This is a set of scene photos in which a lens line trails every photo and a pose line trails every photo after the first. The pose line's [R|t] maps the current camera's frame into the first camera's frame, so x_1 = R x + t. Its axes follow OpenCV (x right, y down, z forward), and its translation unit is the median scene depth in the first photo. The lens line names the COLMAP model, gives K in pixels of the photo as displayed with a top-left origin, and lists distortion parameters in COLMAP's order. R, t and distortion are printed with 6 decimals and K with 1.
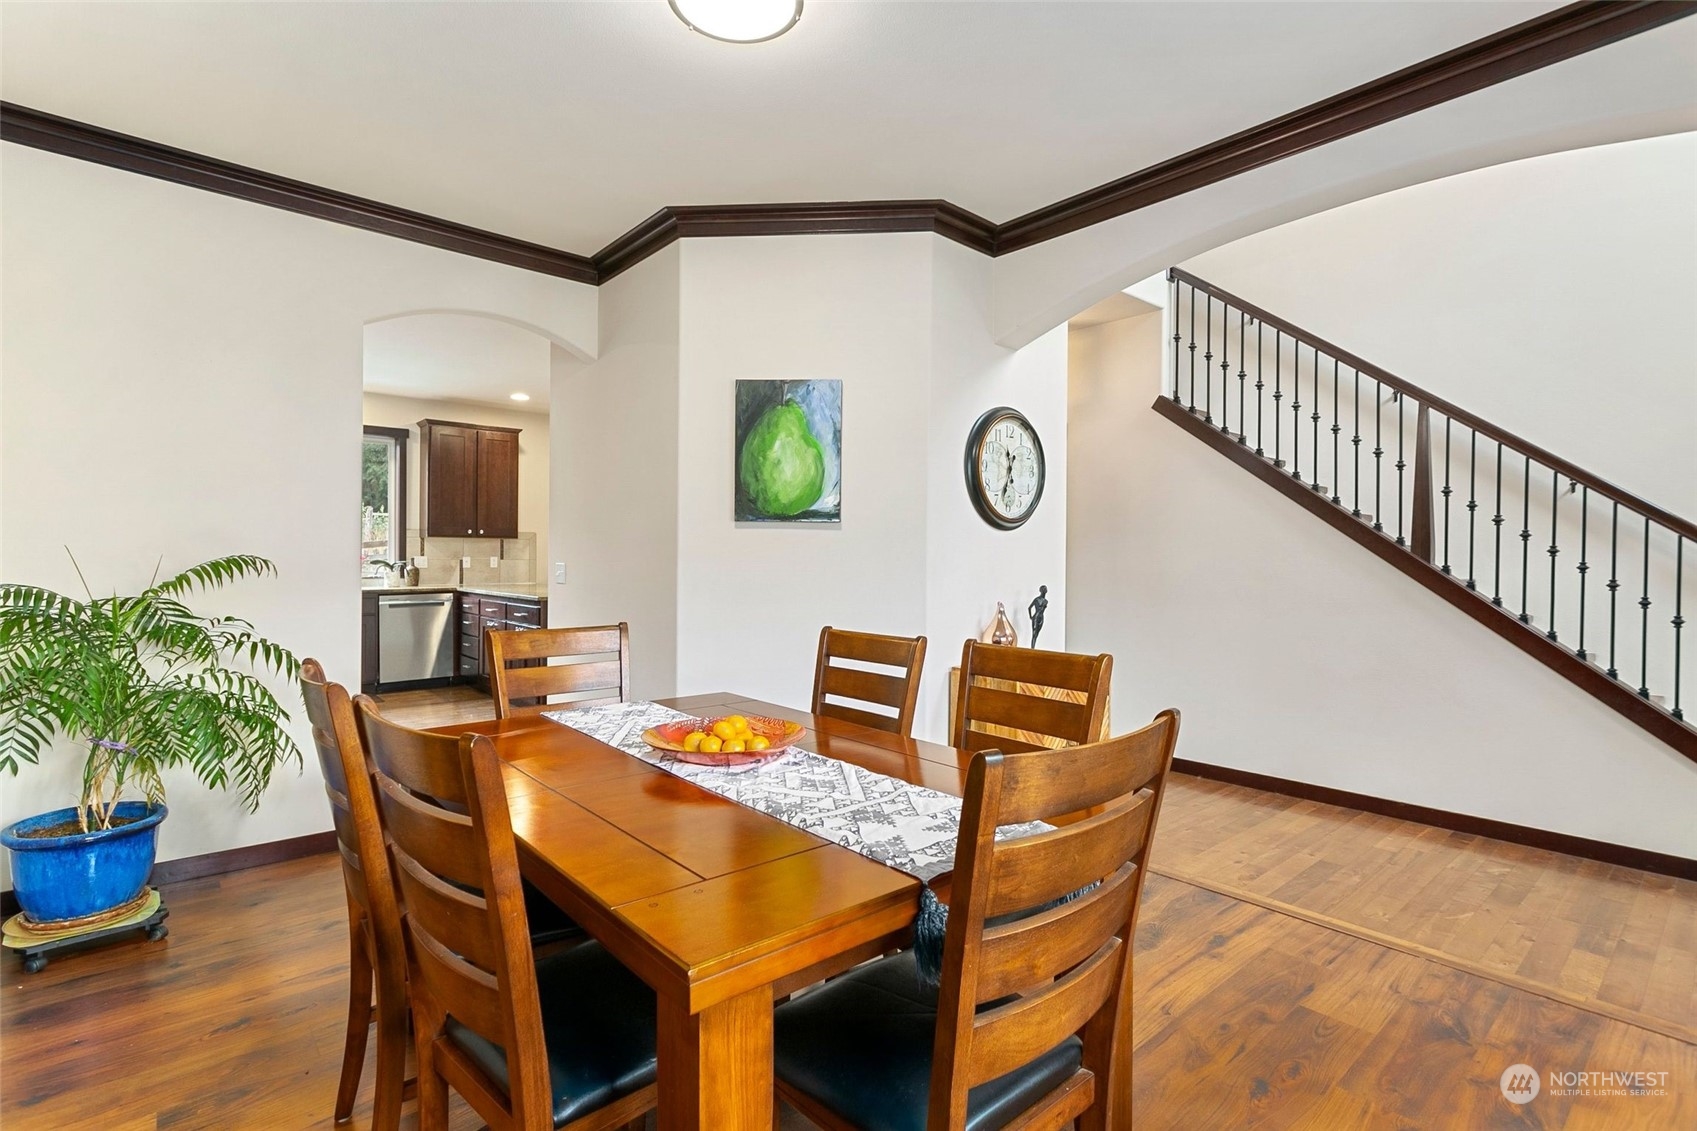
lens RADIAL K [[807.2, 0, 861.2], [0, 807.2, 557.8], [0, 0, 1]] dist [0.001187, -0.000229]
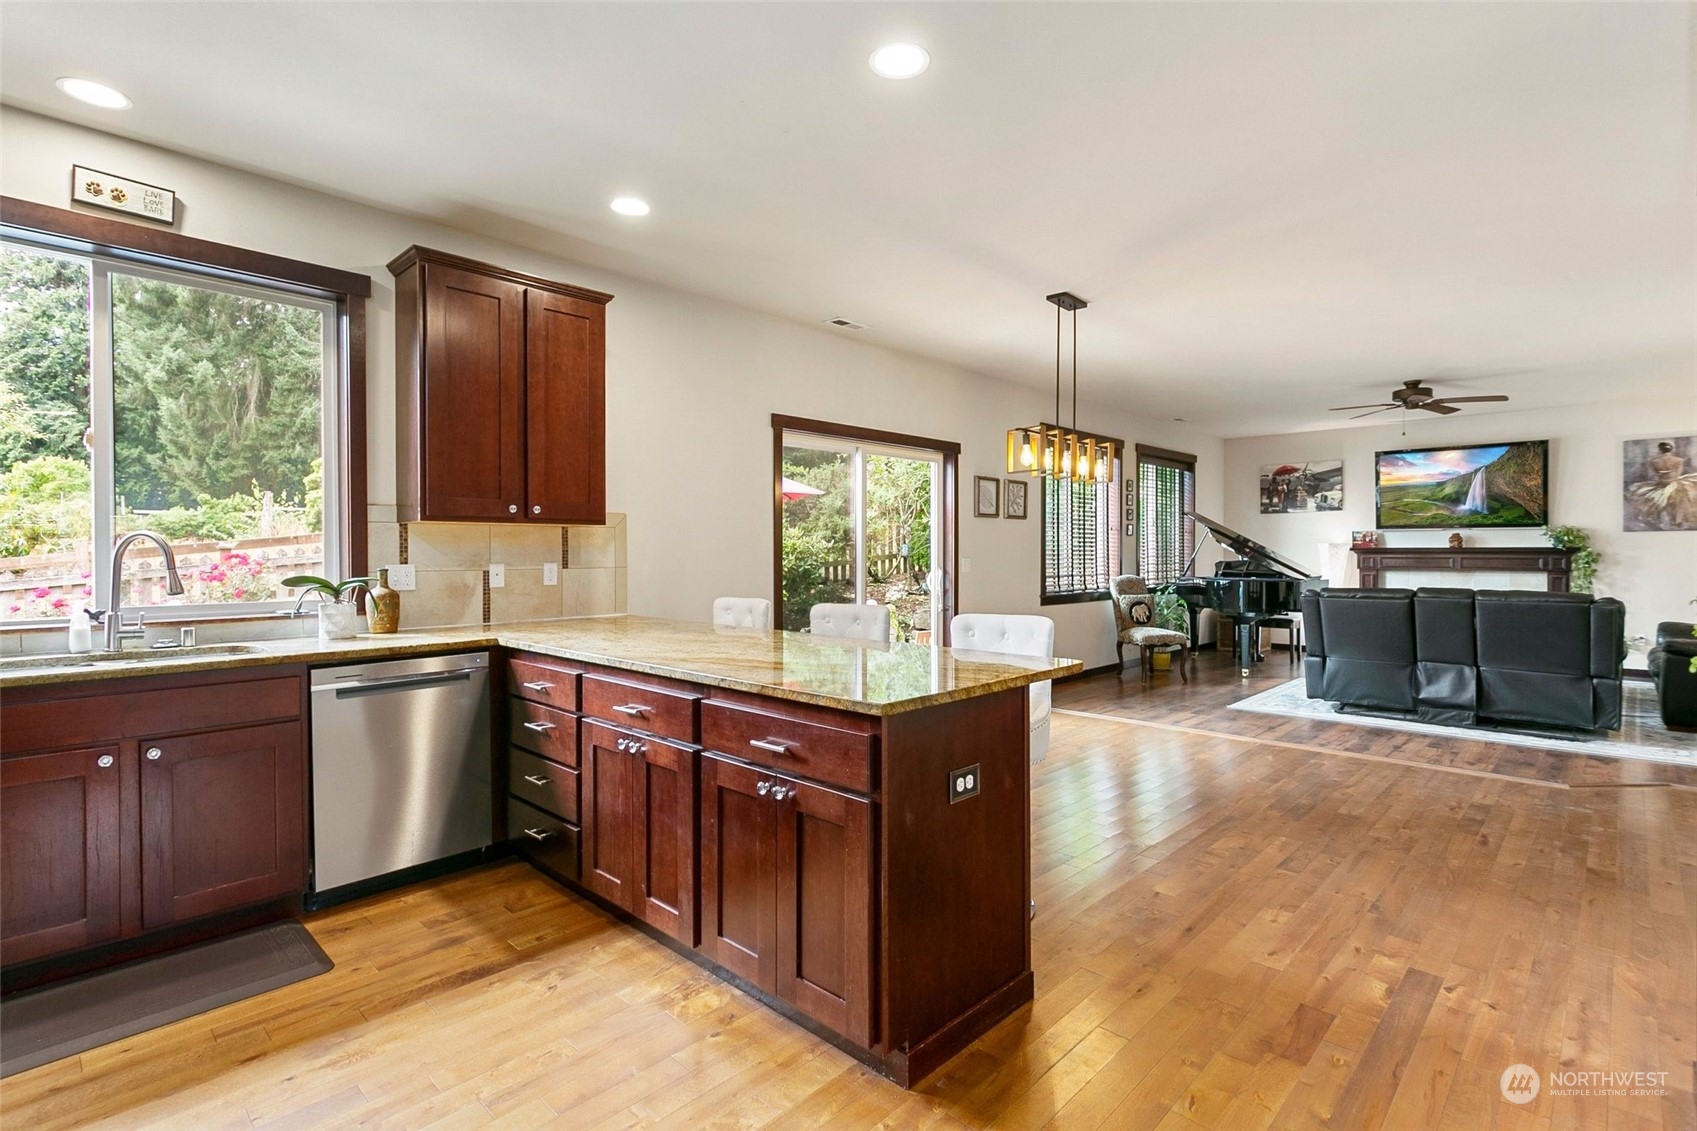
lens RADIAL K [[807.2, 0, 857.3], [0, 807.2, 556.8], [0, 0, 1]] dist [0.001187, -0.000229]
pose [[0.996506, -0.007827, 0.083149, -0.332014], [0.007155, 0.999939, 0.008372, -0.008166], [-0.083210, -0.007748, 0.996502, 0.535940]]
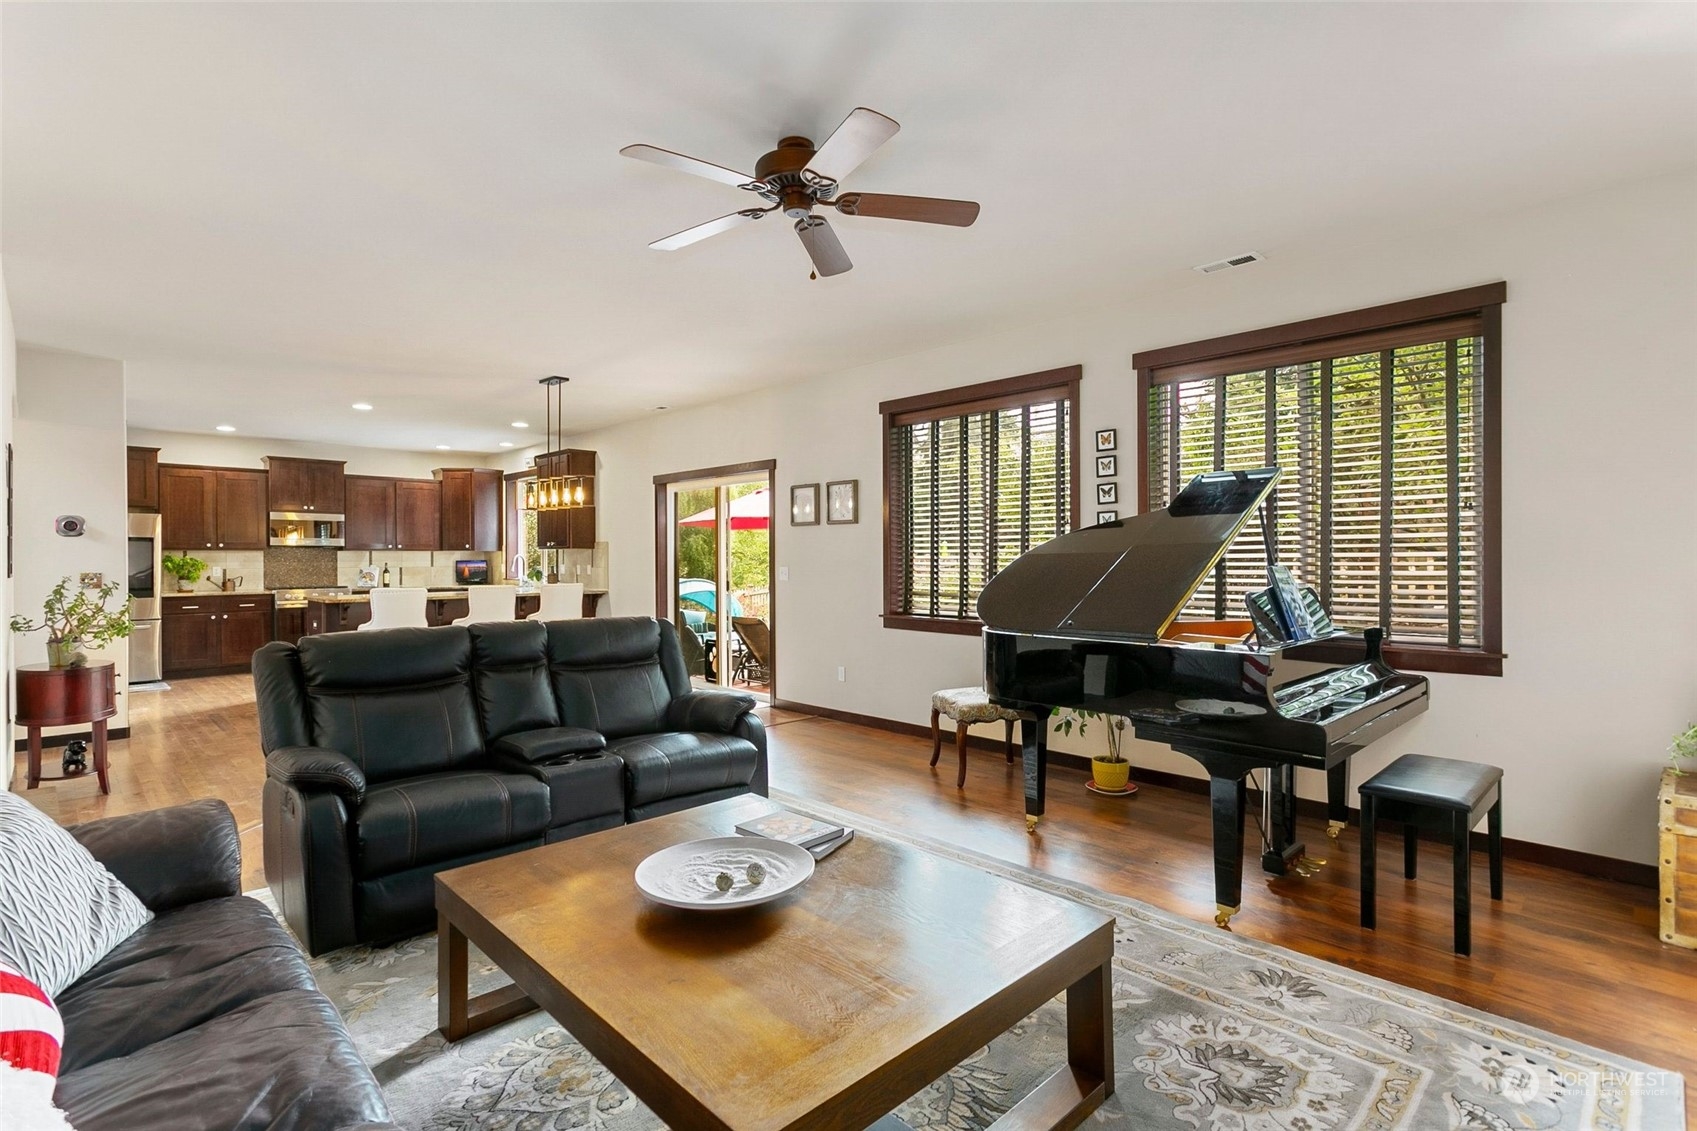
lens RADIAL K [[807.2, 0, 853.4], [0, 807.2, 555.8], [0, 0, 1]] dist [0.001187, -0.000229]
pose [[0.041450, -0.007418, -0.999113, 0.719853], [0.003627, 0.999967, -0.007274, -0.004892], [0.999134, -0.003323, 0.041475, 1.402995]]
